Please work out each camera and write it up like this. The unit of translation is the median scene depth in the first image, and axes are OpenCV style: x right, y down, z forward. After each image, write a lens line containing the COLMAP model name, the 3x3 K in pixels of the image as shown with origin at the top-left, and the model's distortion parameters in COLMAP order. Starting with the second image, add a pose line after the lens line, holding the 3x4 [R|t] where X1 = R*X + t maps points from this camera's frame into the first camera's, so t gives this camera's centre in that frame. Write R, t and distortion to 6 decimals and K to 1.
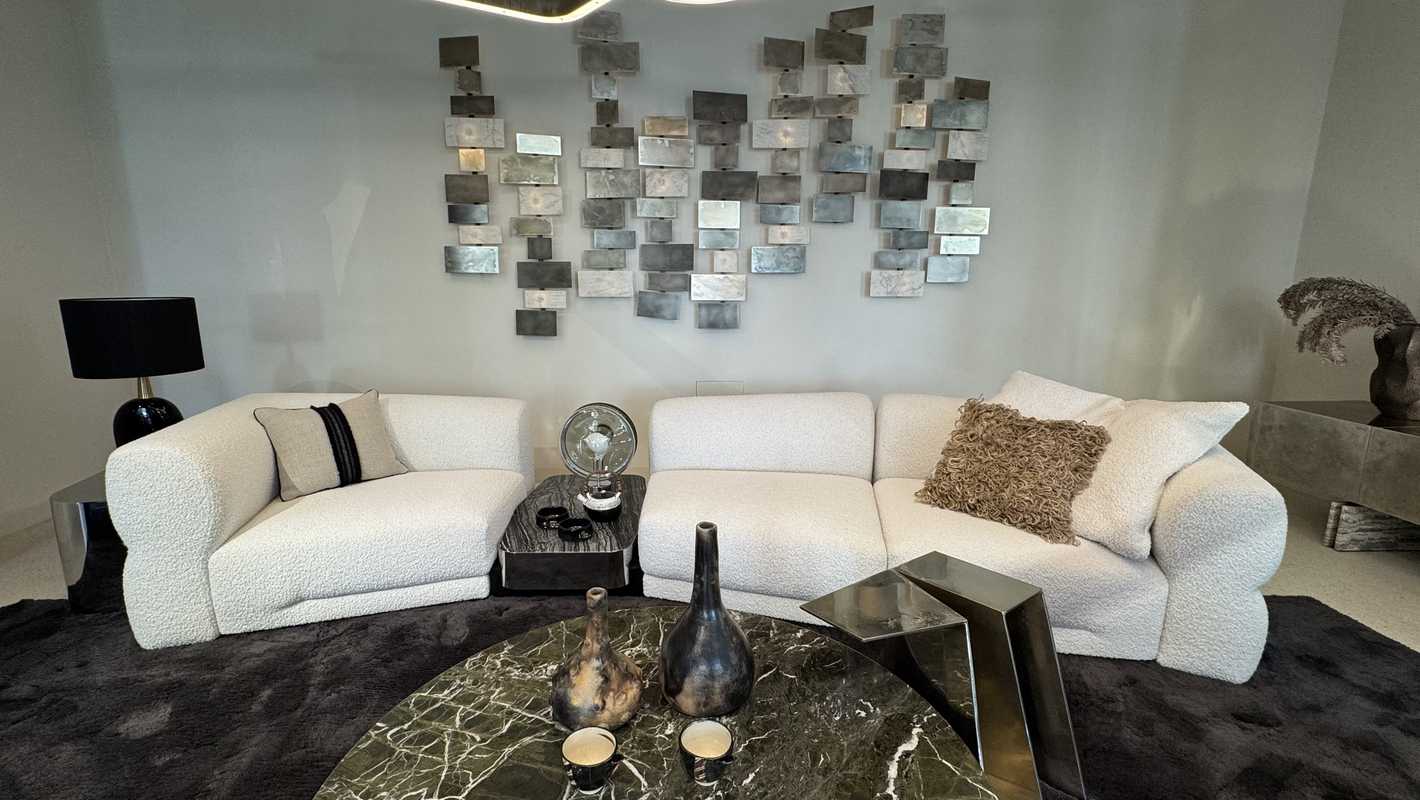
lens RADIAL K [[625.4, 0, 708.2], [0, 625.4, 400.3], [0, 0, 1]] dist [-0.000527, 0.000037]
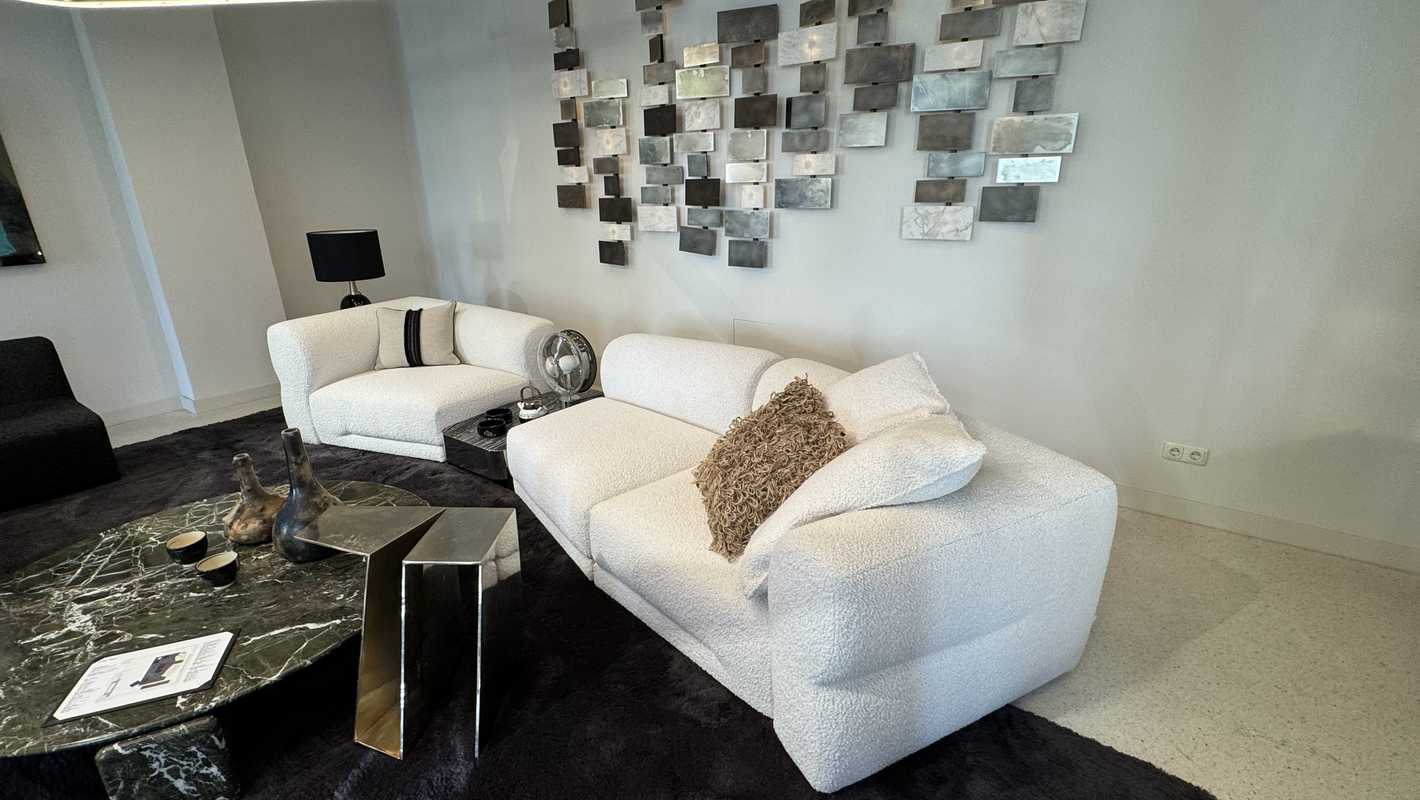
lens RADIAL K [[625.4, 0, 707.2], [0, 625.4, 400.2], [0, 0, 1]] dist [-0.000527, 0.000037]
pose [[0.789200, 0.183068, -0.586216, 0.723551], [-0.097249, 0.979747, 0.175040, -0.095047], [0.606387, -0.081132, 0.791020, 0.220747]]
